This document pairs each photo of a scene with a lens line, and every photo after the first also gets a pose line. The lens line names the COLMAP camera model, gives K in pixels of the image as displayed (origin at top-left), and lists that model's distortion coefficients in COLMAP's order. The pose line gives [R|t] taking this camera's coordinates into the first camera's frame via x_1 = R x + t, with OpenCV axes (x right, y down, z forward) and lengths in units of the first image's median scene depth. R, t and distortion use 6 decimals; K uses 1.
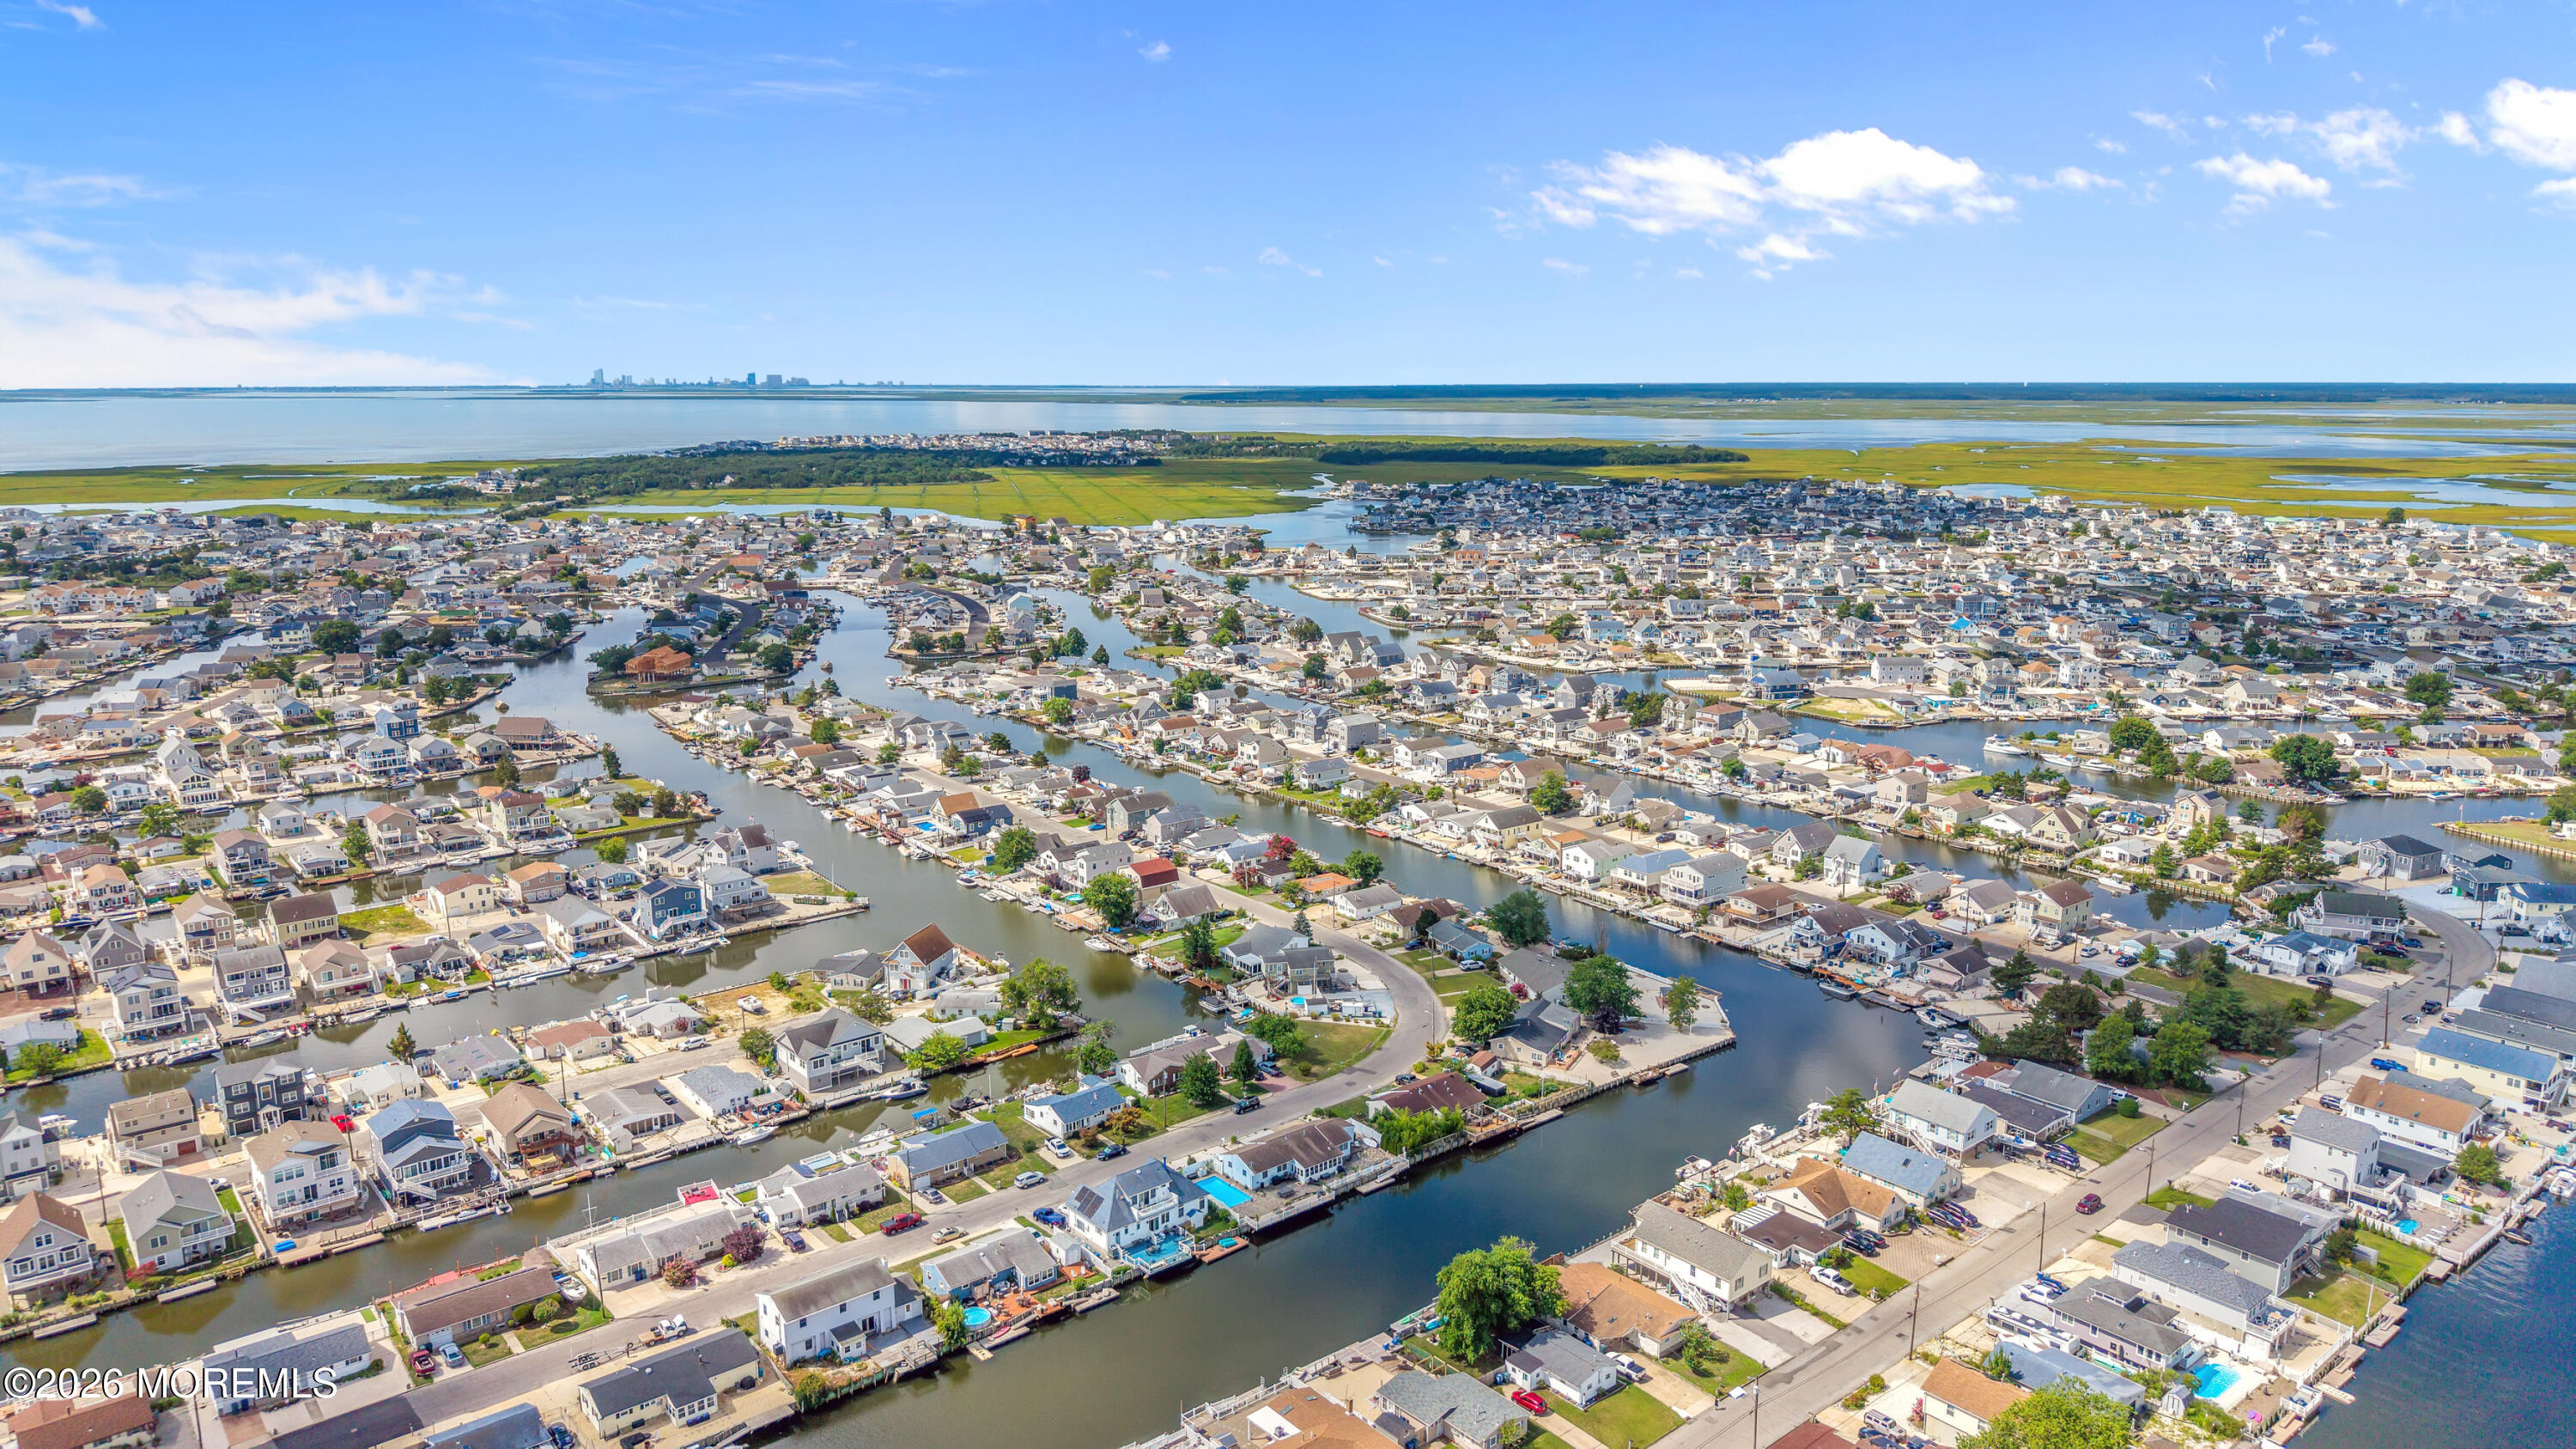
lens RADIAL K [[1711.5, 0, 1275.4], [0, 1711.5, 731.8], [0, 0, 1]] dist [0.077020, -0.114969]
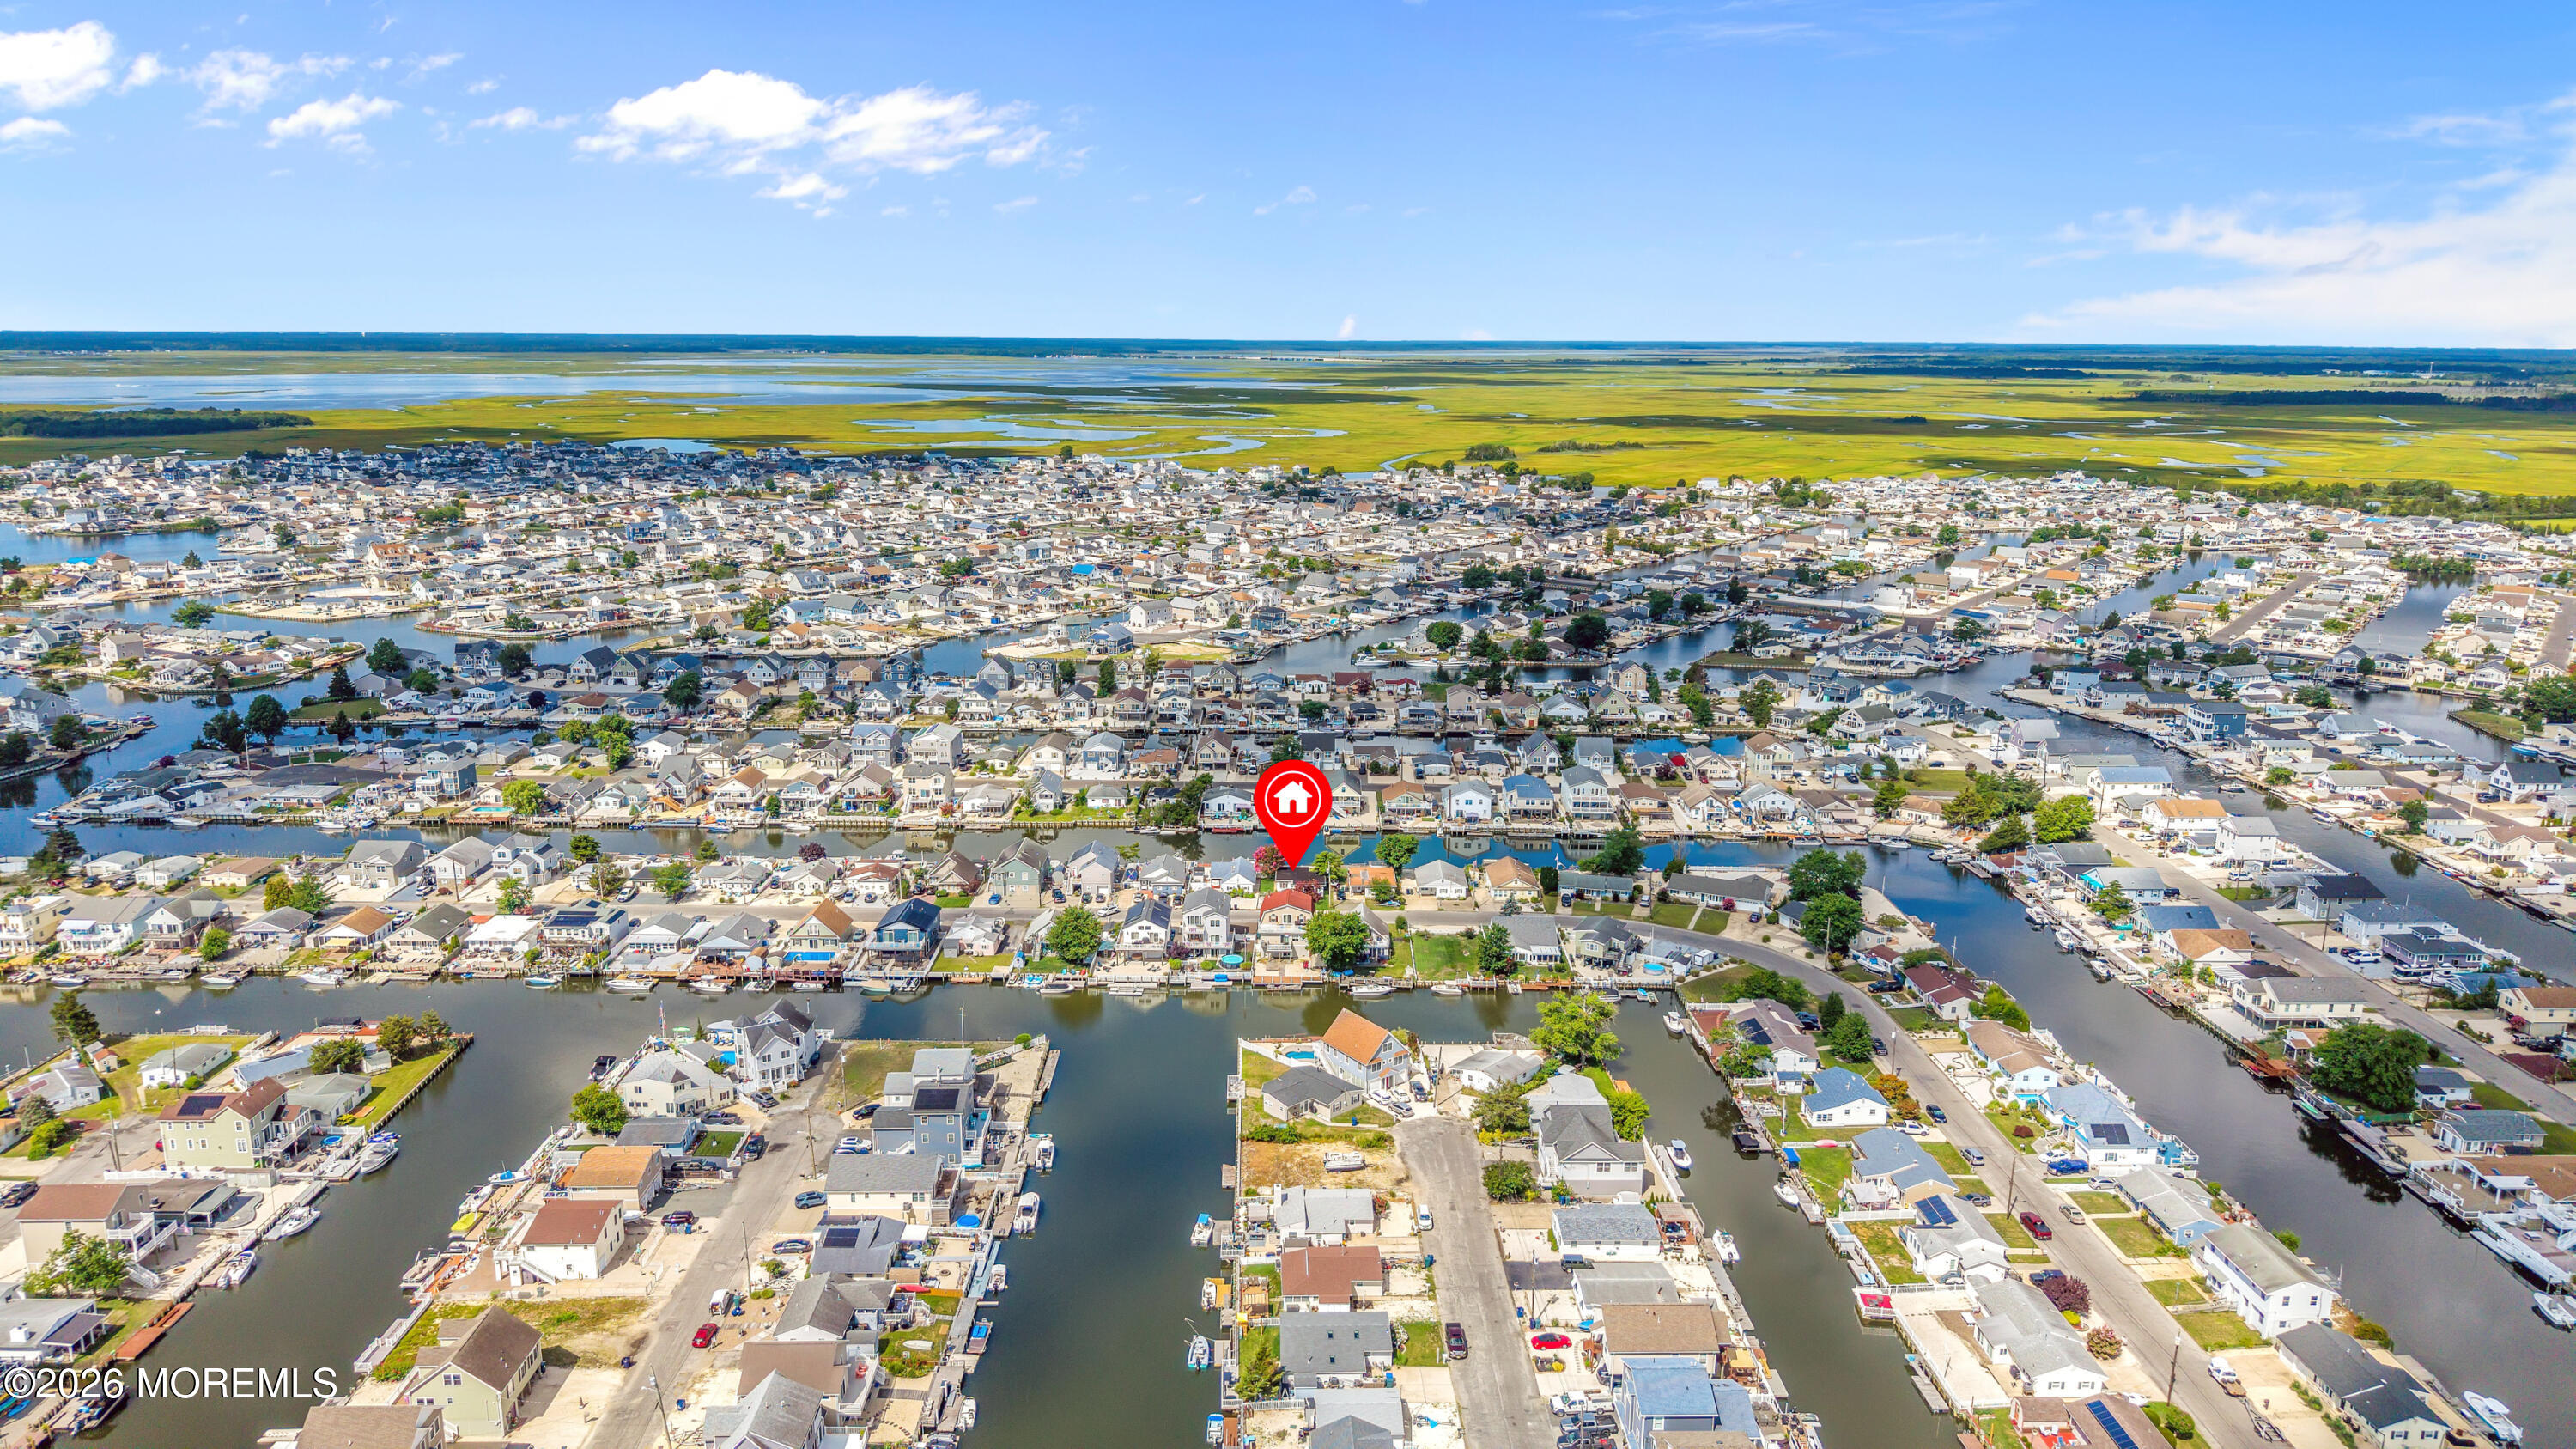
lens RADIAL K [[1711.5, 0, 1275.4], [0, 1711.5, 731.8], [0, 0, 1]] dist [0.077020, -0.114969]
pose [[0.611254, -0.173878, 0.772098, -0.636574], [0.152240, 0.983181, 0.100889, -0.084912], [-0.776654, 0.055876, 0.627445, 0.369459]]
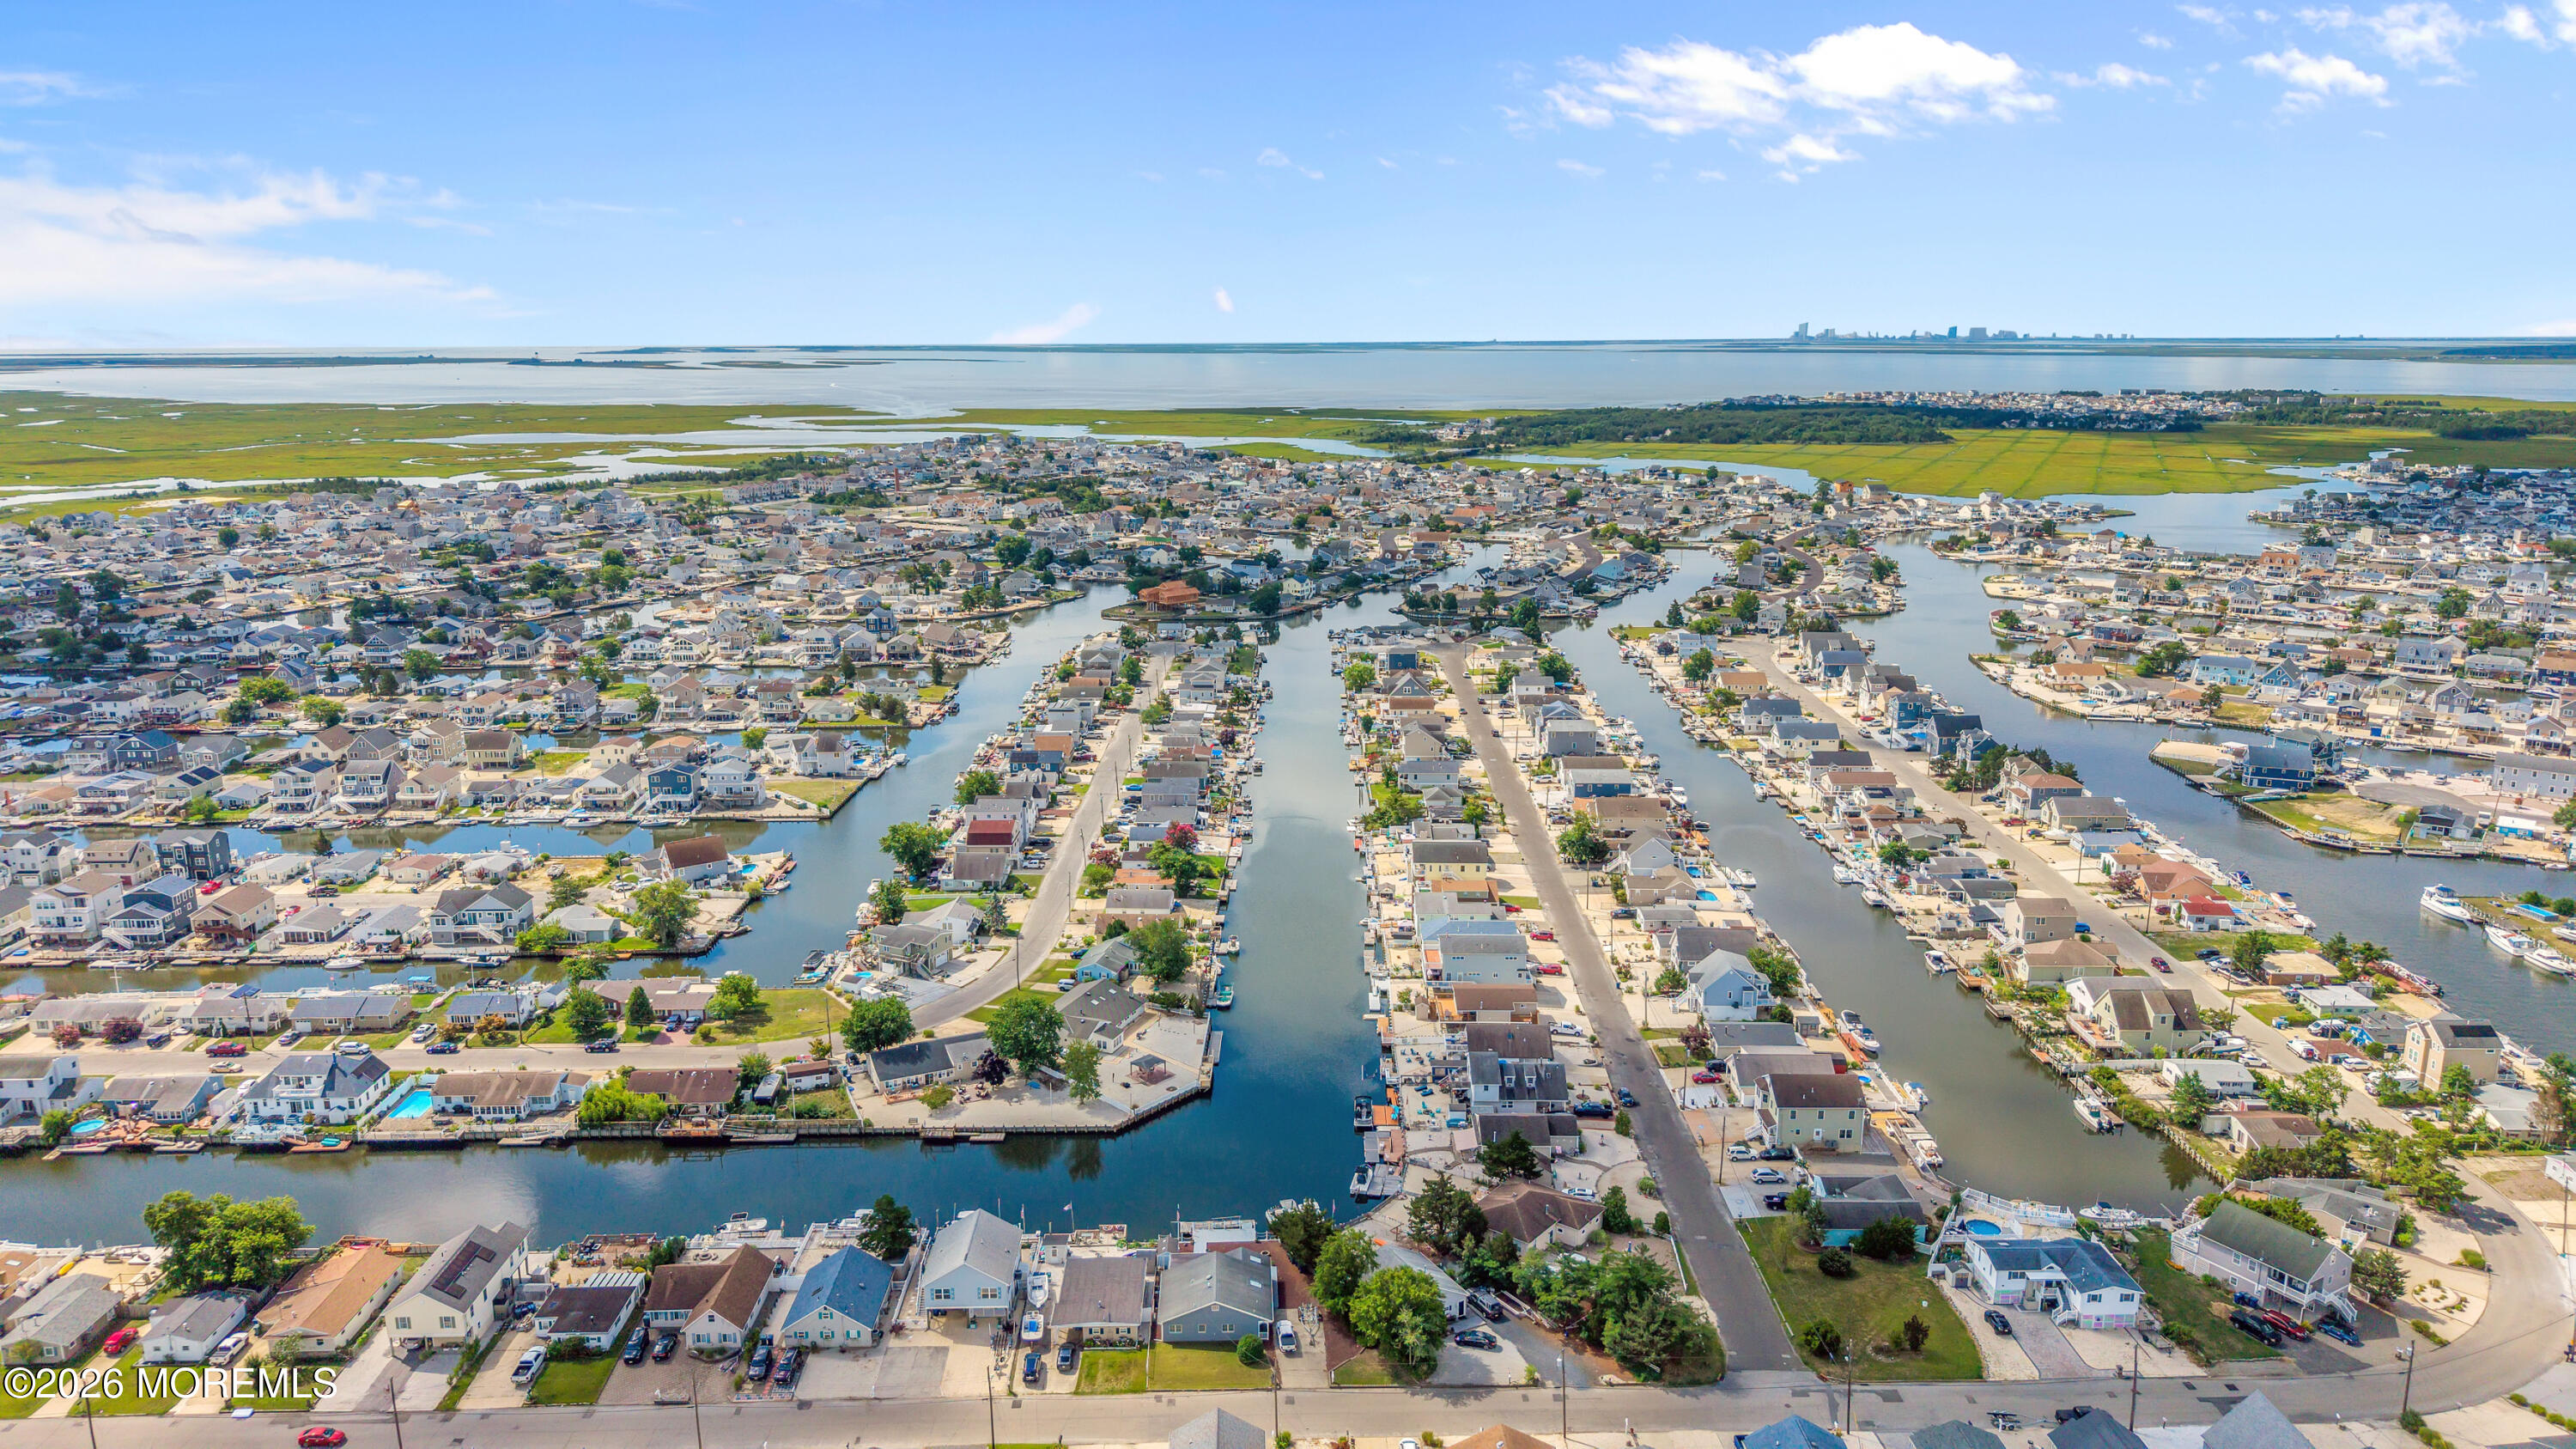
lens RADIAL K [[1711.5, 0, 1275.4], [0, 1711.5, 731.8], [0, 0, 1]] dist [0.077020, -0.114969]
pose [[0.789135, 0.140869, -0.597847, 0.539349], [-0.125515, 0.989790, 0.067546, -0.052650], [0.601258, 0.021735, 0.798759, 0.253700]]
